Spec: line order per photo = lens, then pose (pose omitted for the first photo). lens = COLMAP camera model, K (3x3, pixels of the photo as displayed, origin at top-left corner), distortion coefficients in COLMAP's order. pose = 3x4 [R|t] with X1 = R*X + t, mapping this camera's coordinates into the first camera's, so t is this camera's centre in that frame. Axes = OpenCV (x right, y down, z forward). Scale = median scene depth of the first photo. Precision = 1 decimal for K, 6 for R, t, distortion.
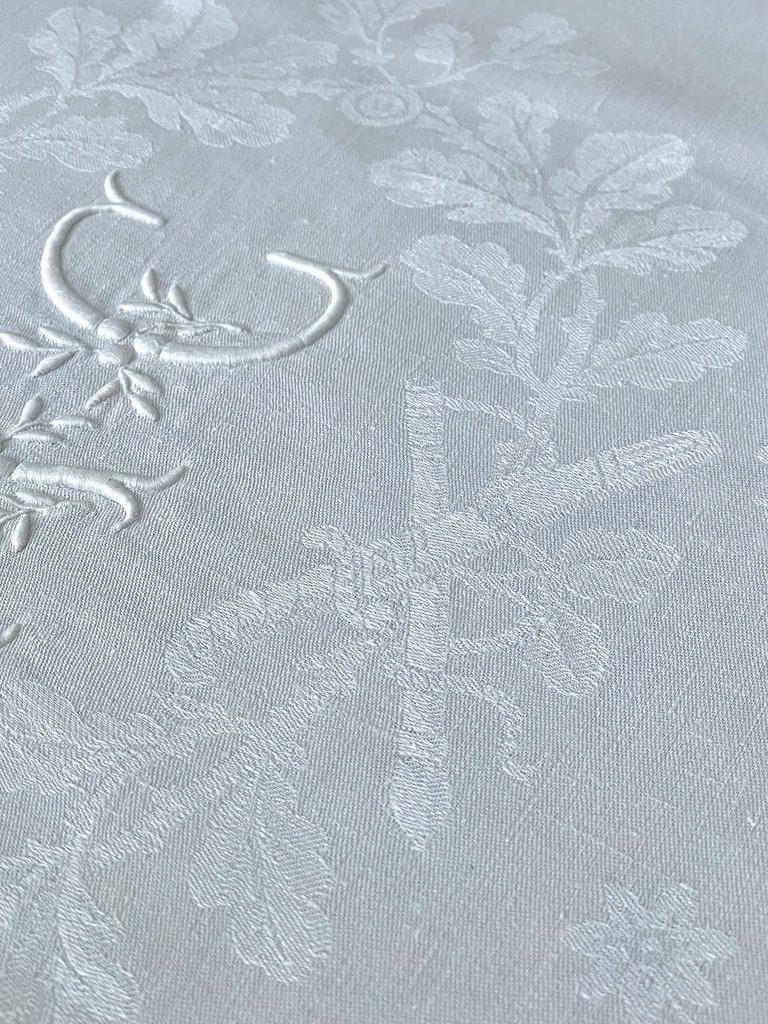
lens RADIAL K [[1637.7, 0, 384.4], [0, 1637.7, 511.9], [0, 0, 1]] dist [0.017290, 0.000000]
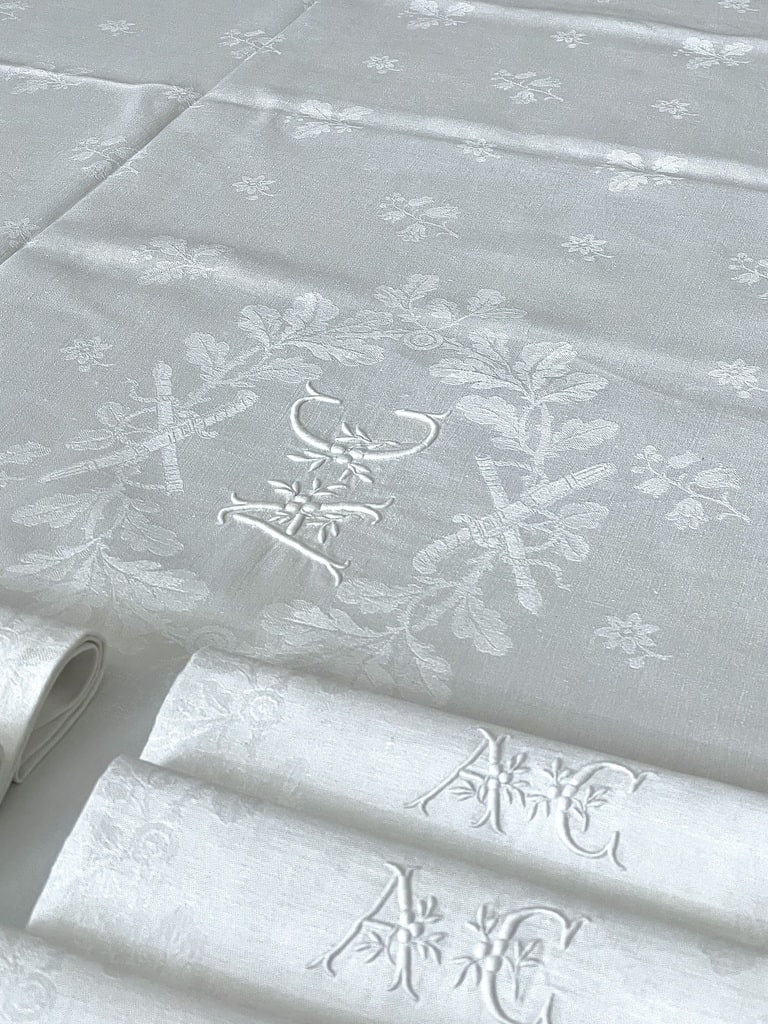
lens RADIAL K [[1637.7, 0, 384.0], [0, 1637.7, 512.3], [0, 0, 1]] dist [0.017290, 0.000000]
pose [[0.986151, -0.099973, 0.132331, -0.399018], [0.117178, 0.984652, -0.129346, 0.260886], [-0.117369, 0.143061, 0.982730, -1.141377]]
